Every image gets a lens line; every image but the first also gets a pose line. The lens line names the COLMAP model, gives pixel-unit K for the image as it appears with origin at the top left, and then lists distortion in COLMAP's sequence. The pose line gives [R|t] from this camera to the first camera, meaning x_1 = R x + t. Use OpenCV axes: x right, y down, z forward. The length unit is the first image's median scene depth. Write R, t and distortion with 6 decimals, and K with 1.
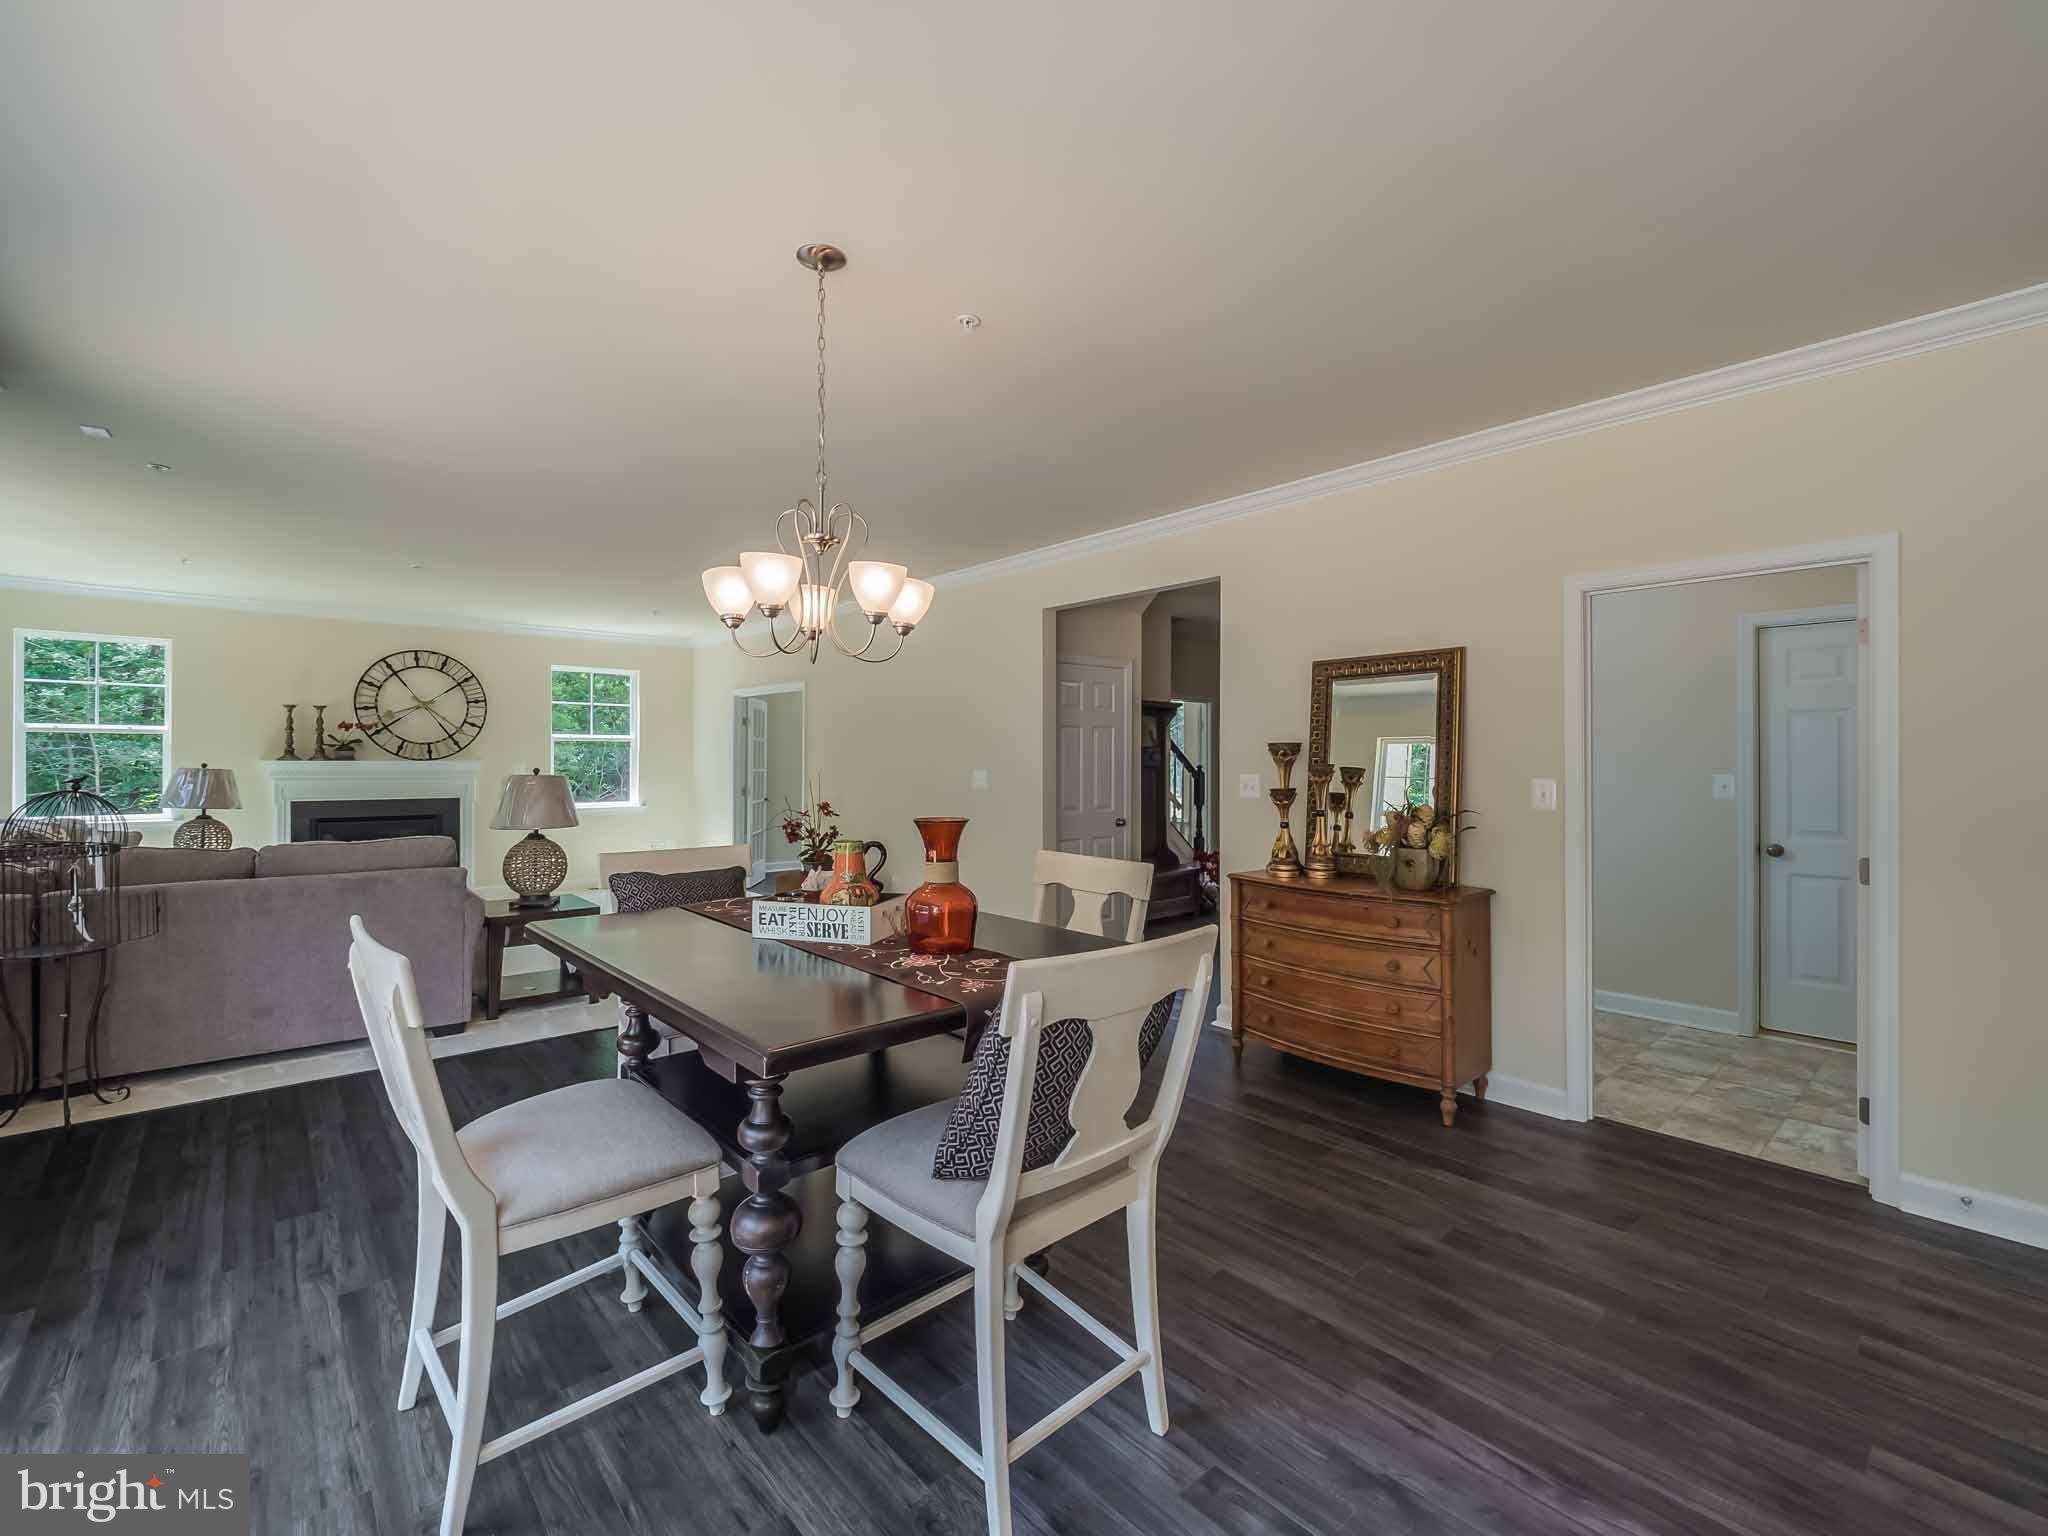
lens RADIAL K [[885.1, 0, 994.6], [0, 885.1, 771.7], [0, 0, 1]] dist [0.000635, -0.000152]
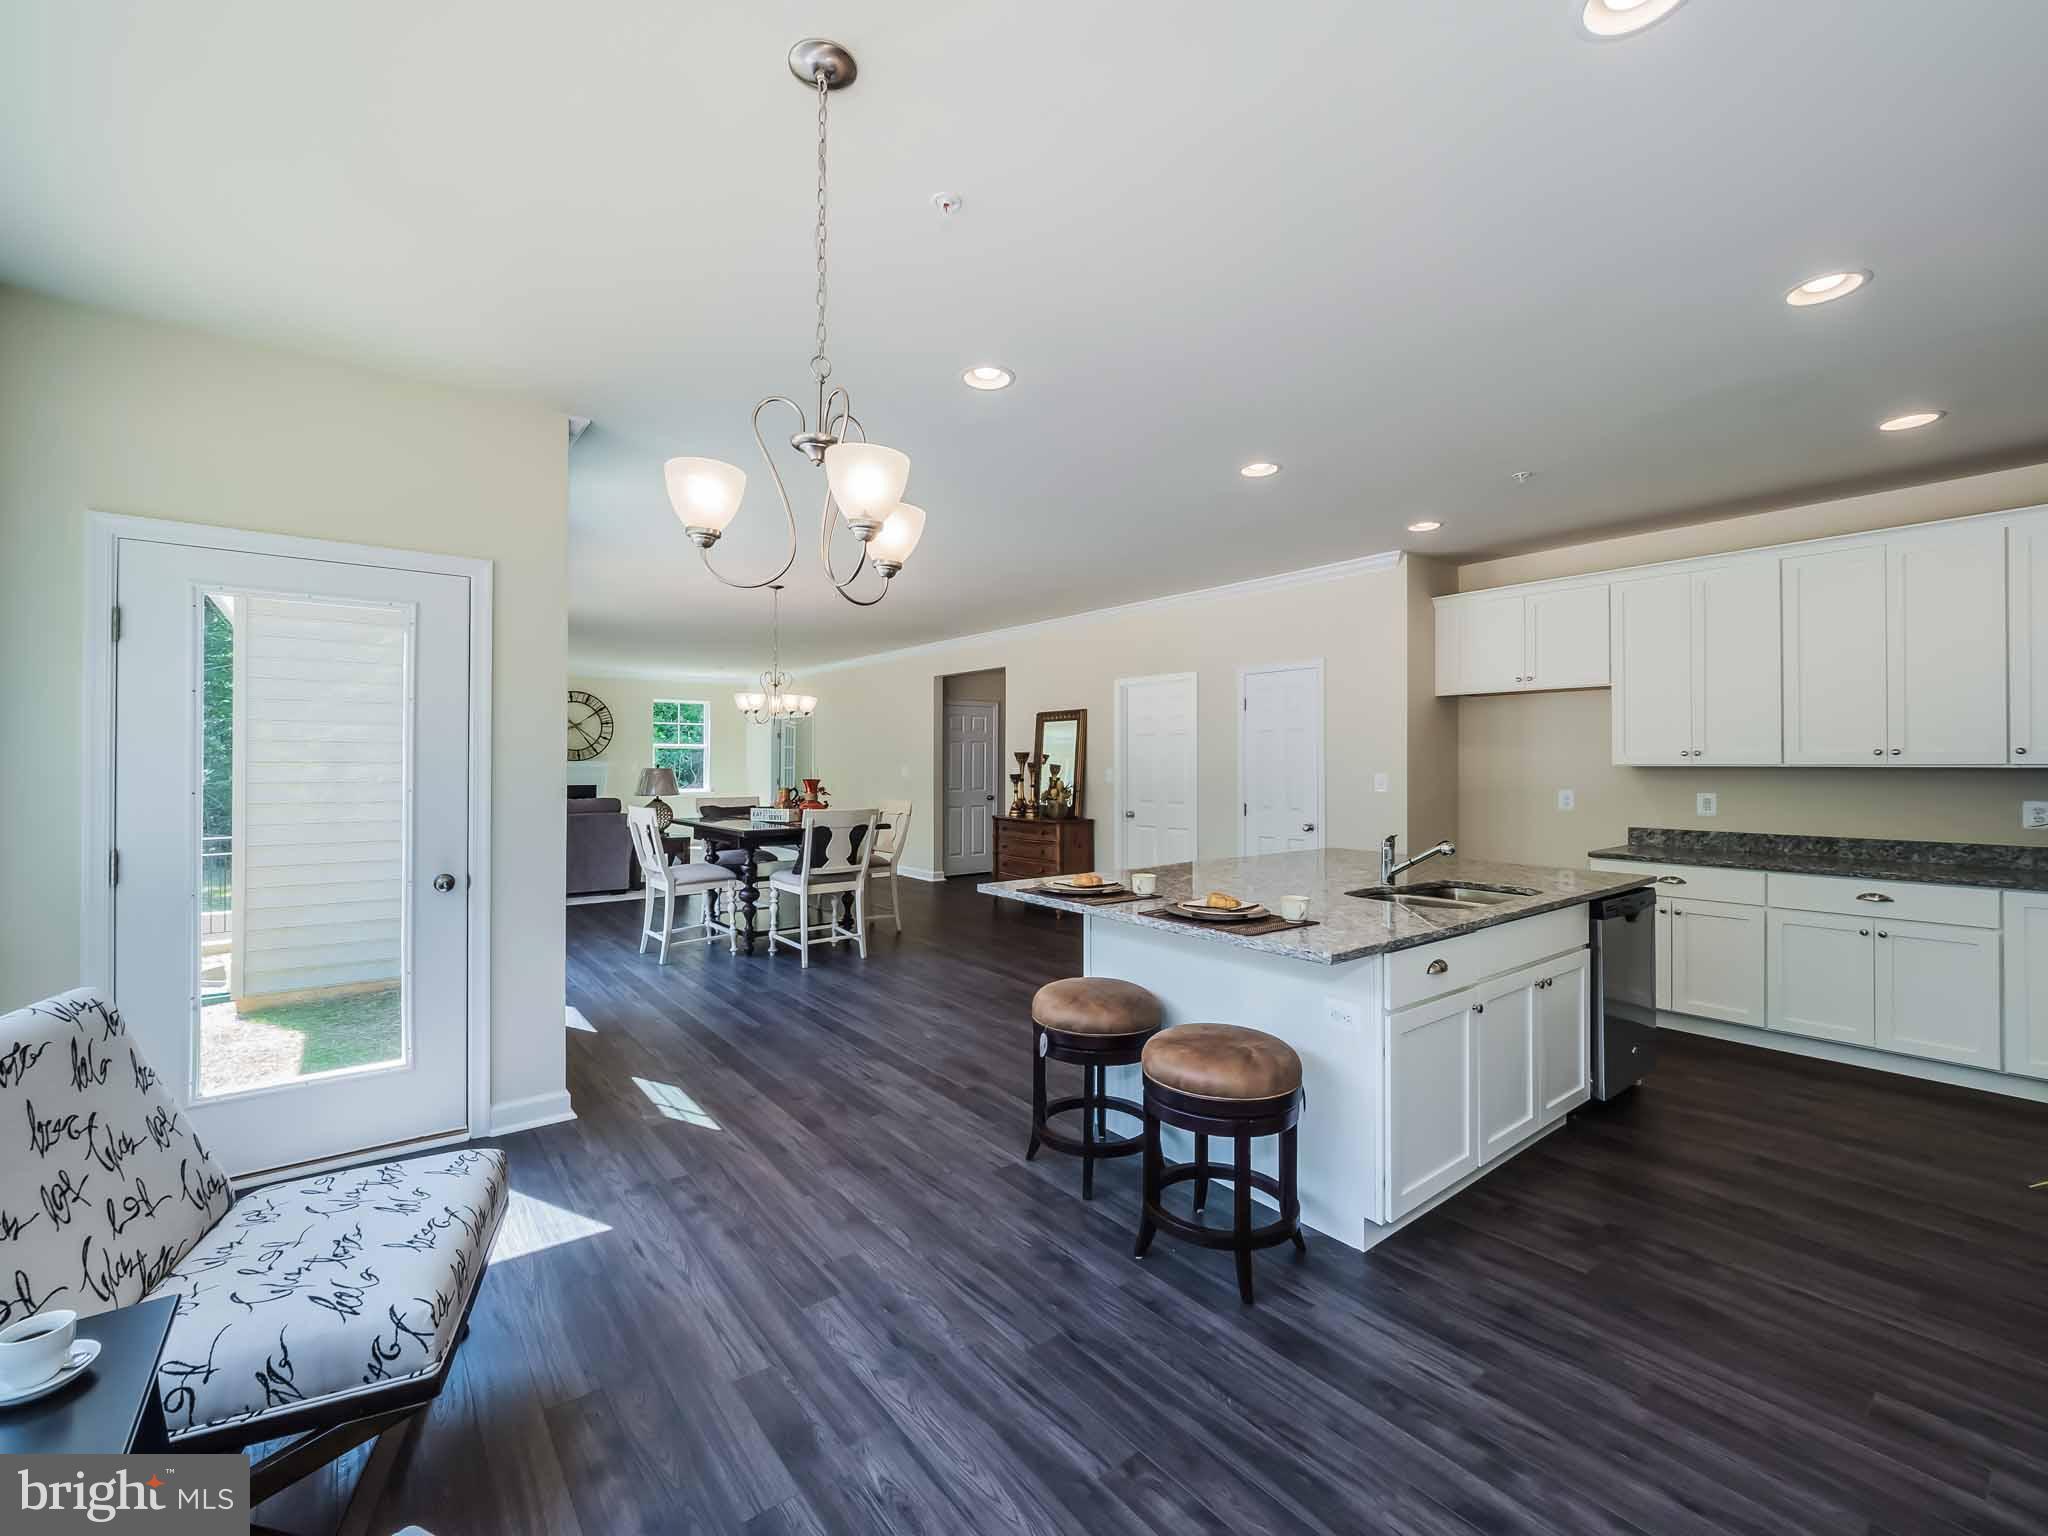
lens RADIAL K [[878.5, 0, 1030.0], [0, 878.5, 753.8], [0, 0, 1]] dist [-0.001111, -0.000511]
pose [[0.999554, -0.000049, -0.029854, 0.228245], [-0.000619, 0.999750, -0.022344, 0.009218], [0.029848, 0.022352, 0.999304, -0.581914]]
